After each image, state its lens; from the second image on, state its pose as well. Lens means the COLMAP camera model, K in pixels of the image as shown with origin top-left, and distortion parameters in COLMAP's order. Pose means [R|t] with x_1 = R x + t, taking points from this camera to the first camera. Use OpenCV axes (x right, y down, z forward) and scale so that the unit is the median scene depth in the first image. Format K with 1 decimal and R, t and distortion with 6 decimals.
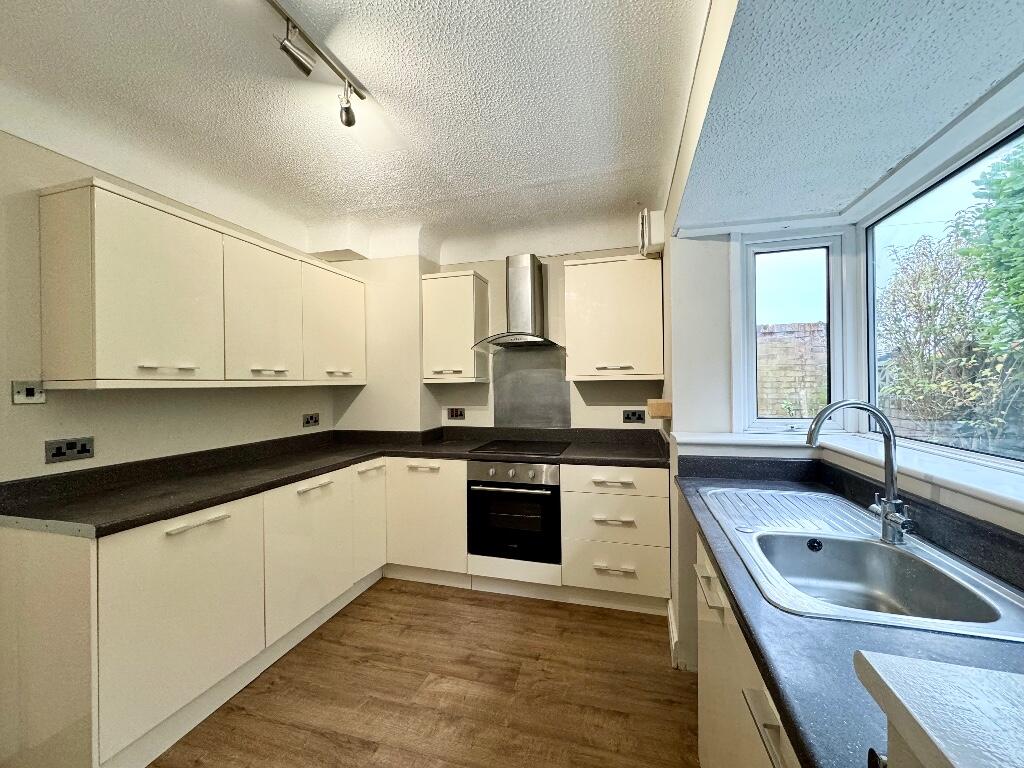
lens RADIAL K [[404.9, 0, 511.2], [0, 404.9, 386.0], [0, 0, 1]] dist [-0.010226, -0.000001]
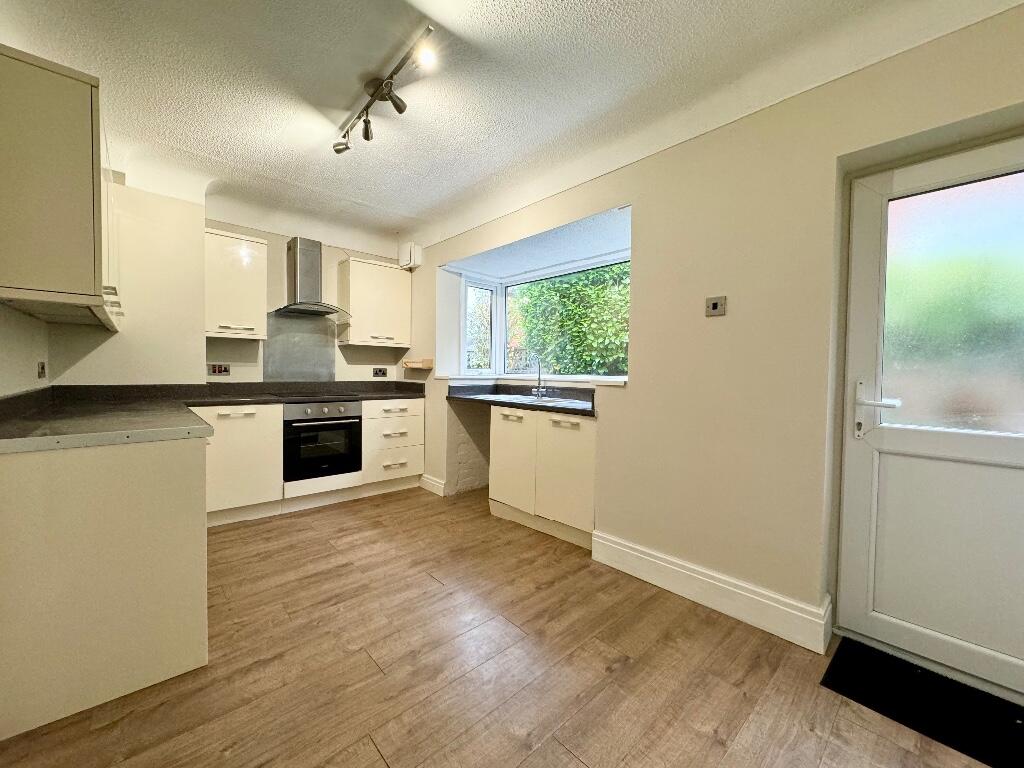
lens RADIAL K [[404.9, 0, 517.8], [0, 404.9, 383.8], [0, 0, 1]] dist [-0.010226, -0.000001]
pose [[0.518965, -0.008114, 0.854757, -0.838399], [-0.019126, 0.999594, 0.021101, 0.093383], [-0.854582, -0.027299, 0.518599, -0.226667]]
